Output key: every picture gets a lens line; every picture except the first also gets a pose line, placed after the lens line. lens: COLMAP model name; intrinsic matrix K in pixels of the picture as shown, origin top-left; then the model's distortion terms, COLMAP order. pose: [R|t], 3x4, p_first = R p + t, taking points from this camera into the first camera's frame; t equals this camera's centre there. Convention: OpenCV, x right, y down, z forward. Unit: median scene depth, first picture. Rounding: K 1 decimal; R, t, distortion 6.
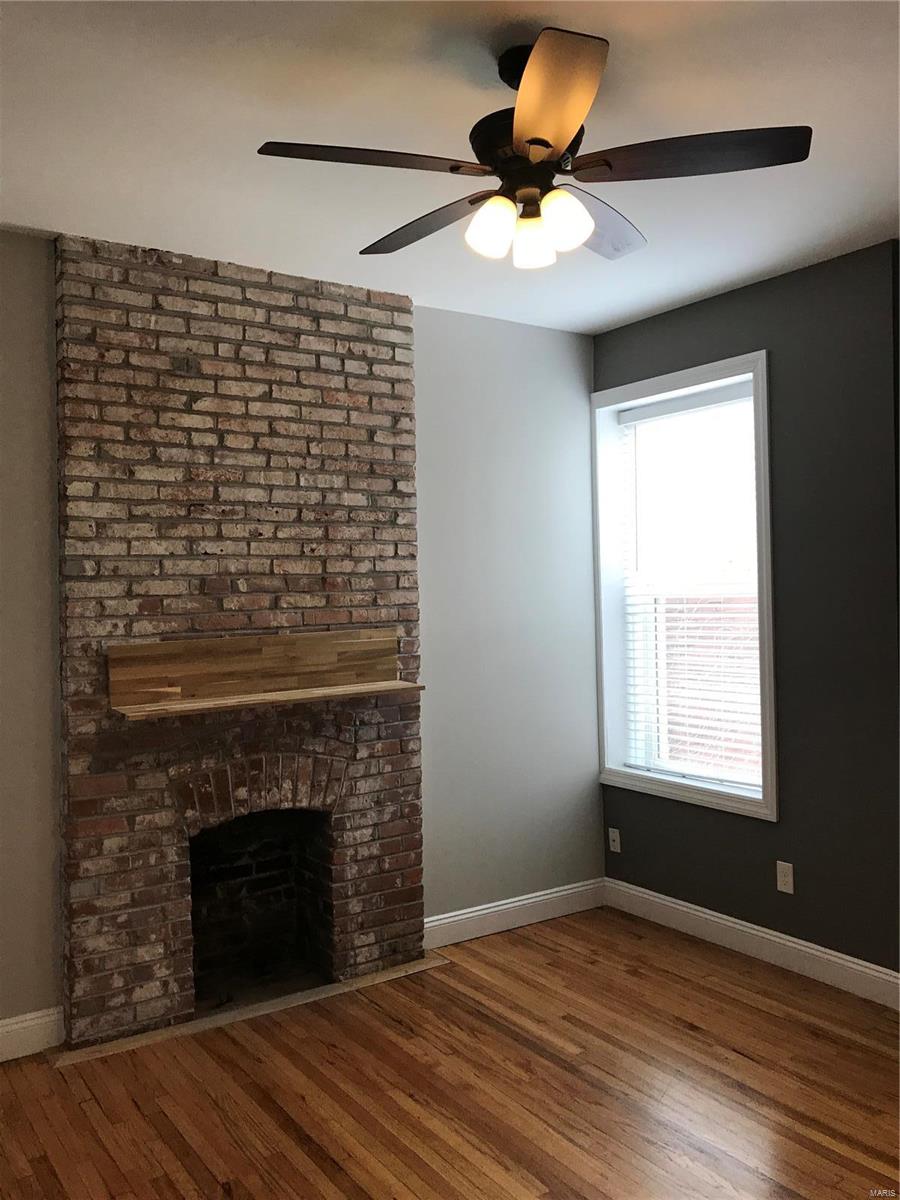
lens RADIAL K [[988.3, 0, 444.3], [0, 988.3, 609.9], [0, 0, 1]] dist [0.060338, -0.097909]
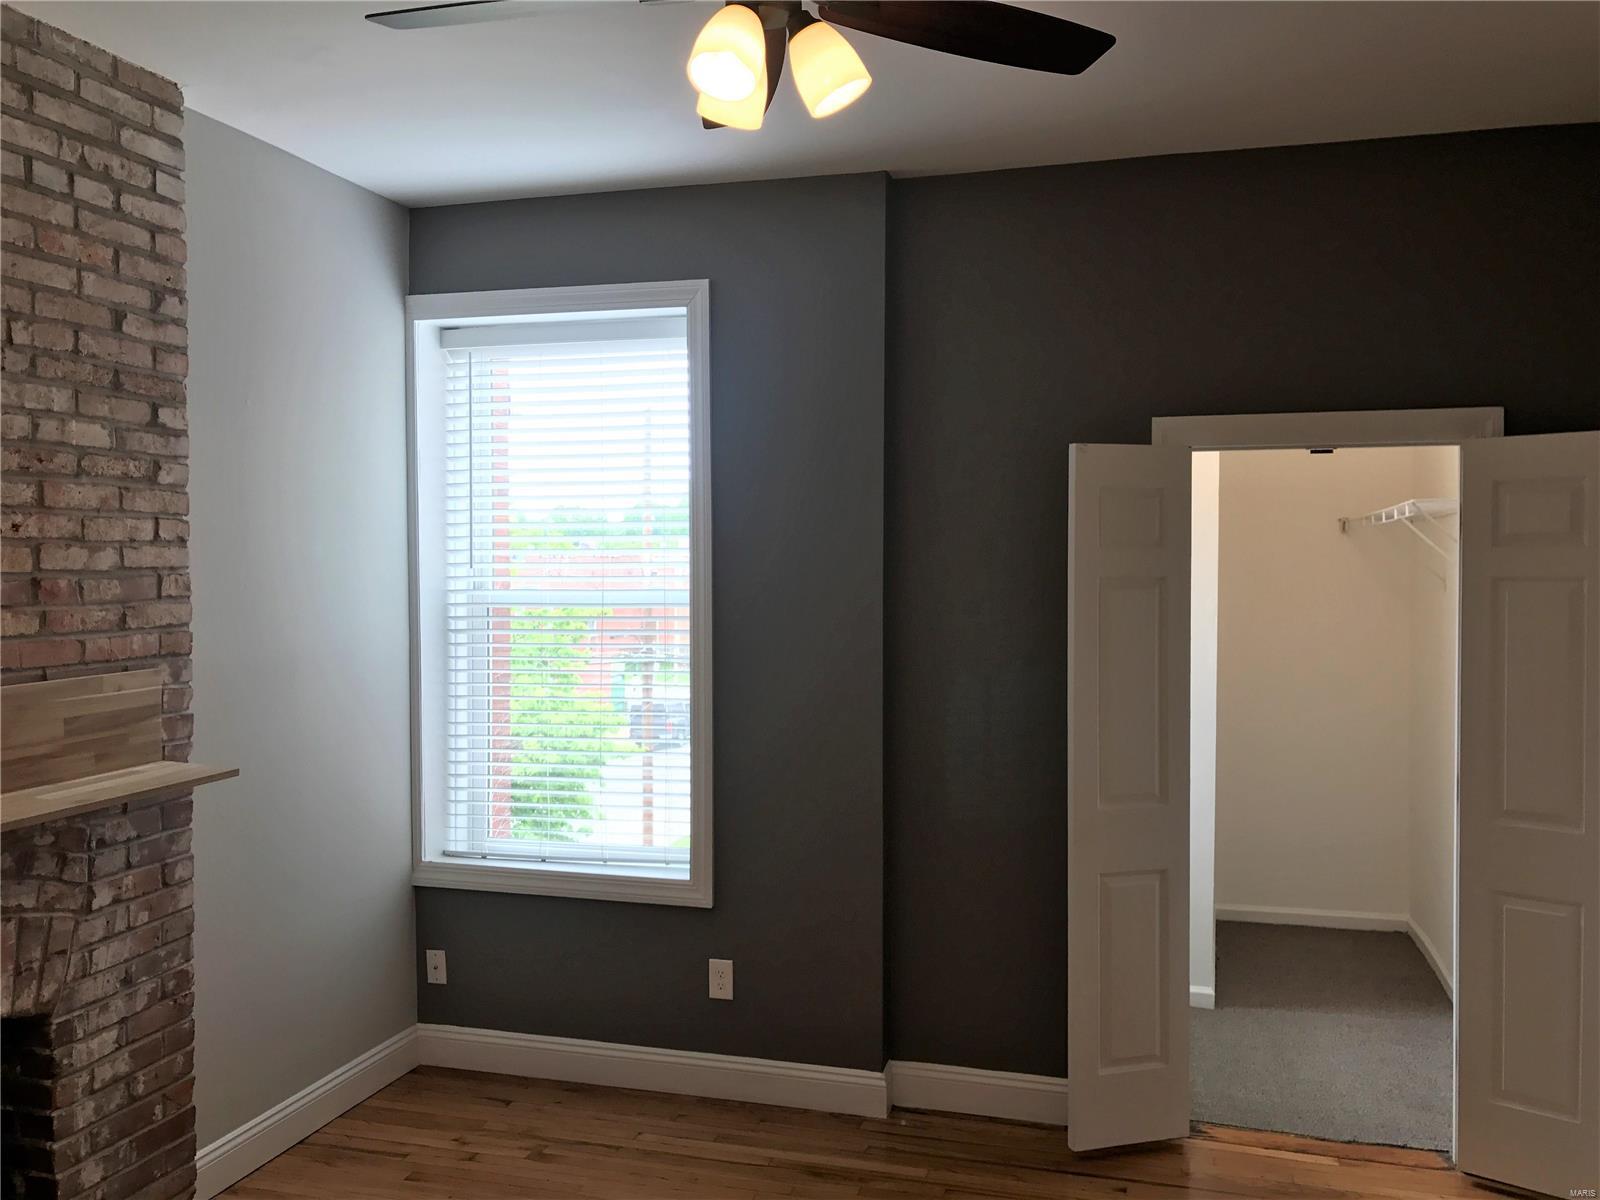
lens RADIAL K [[1317.7, 0, 836.2], [0, 1317.7, 628.5], [0, 0, 1]] dist [0.060338, -0.097909]
pose [[0.768156, -0.011326, 0.640163, -0.238619], [-0.002875, 0.999772, 0.021138, -0.021636], [-0.640257, -0.018078, 0.767948, 0.170838]]
